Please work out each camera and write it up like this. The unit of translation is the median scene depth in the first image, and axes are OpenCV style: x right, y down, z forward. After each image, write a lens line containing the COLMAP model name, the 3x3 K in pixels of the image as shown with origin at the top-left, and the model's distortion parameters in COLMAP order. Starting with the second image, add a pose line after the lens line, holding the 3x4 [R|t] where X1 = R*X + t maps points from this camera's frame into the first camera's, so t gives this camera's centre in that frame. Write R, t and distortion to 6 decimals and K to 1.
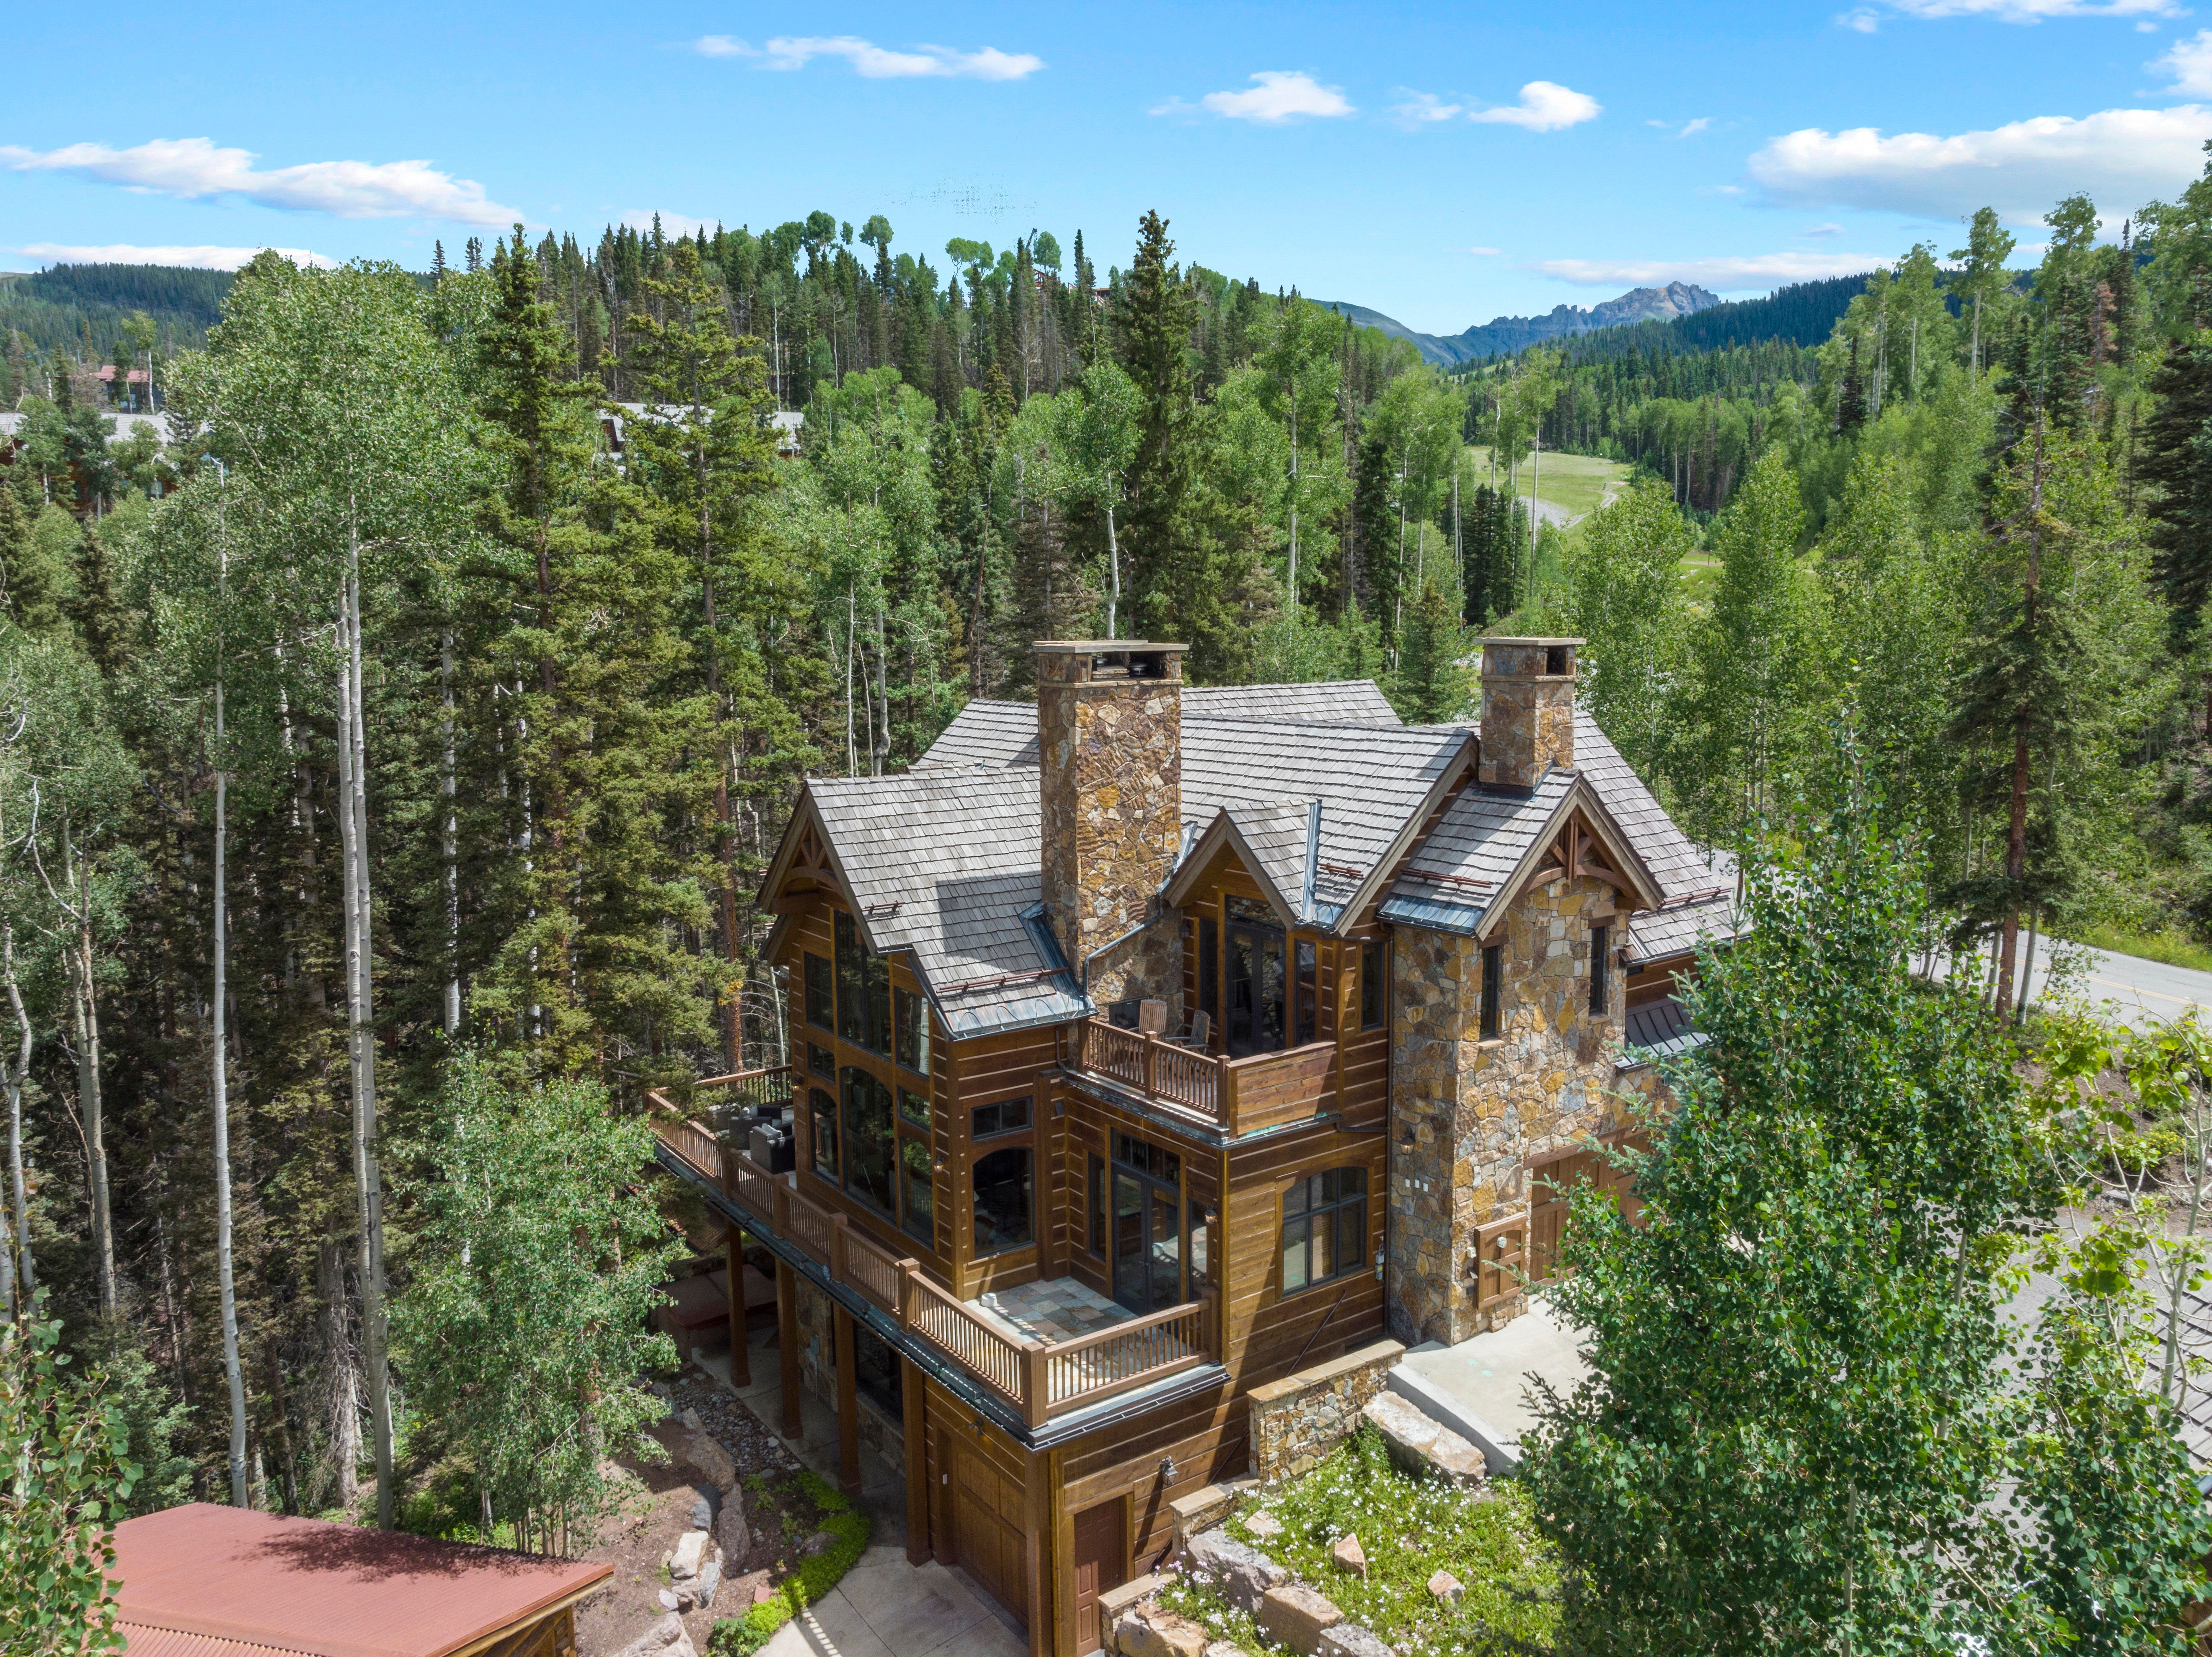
lens RADIAL K [[1580.3, 0, 1107.2], [0, 1580.3, 831.3], [0, 0, 1]] dist [-0.004721, -0.001849]
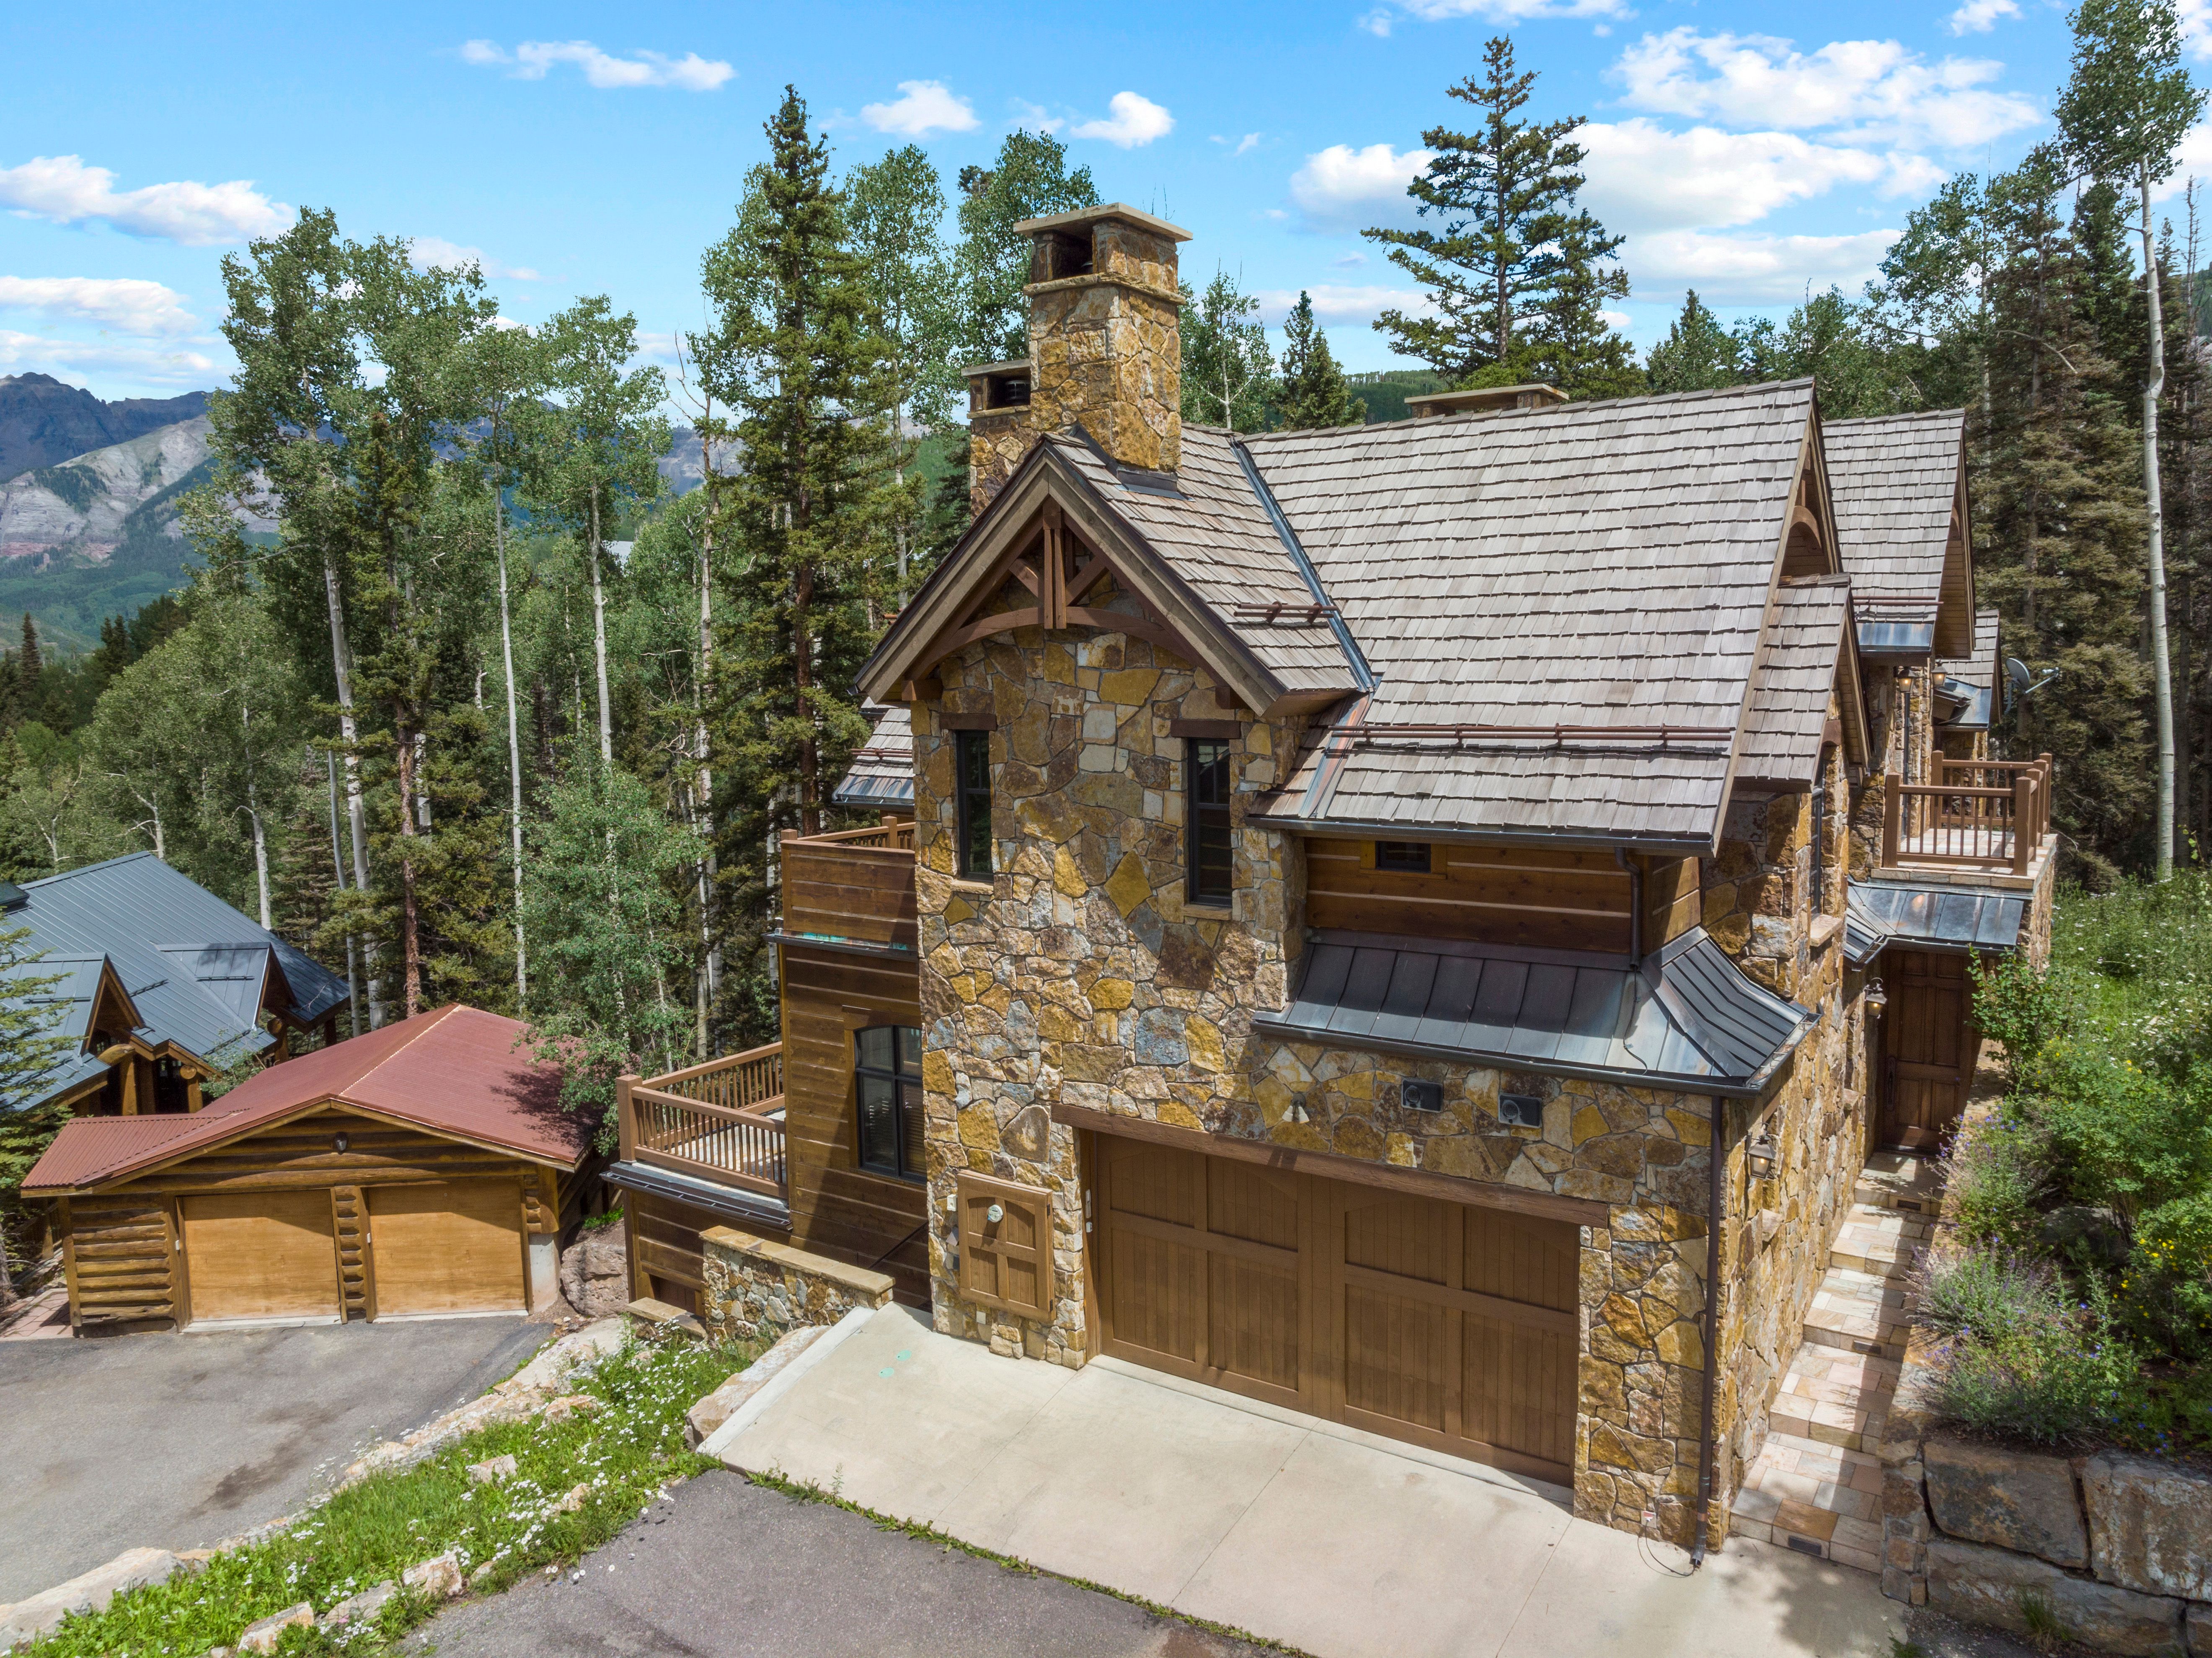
lens RADIAL K [[1580.6, 0, 1110.4], [0, 1580.6, 817.1], [0, 0, 1]] dist [-0.004721, -0.001849]
pose [[0.334181, 0.102769, -0.936889, 0.833819], [-0.118142, 0.990765, 0.066539, 0.056717], [0.935075, 0.088450, 0.343236, 0.808767]]
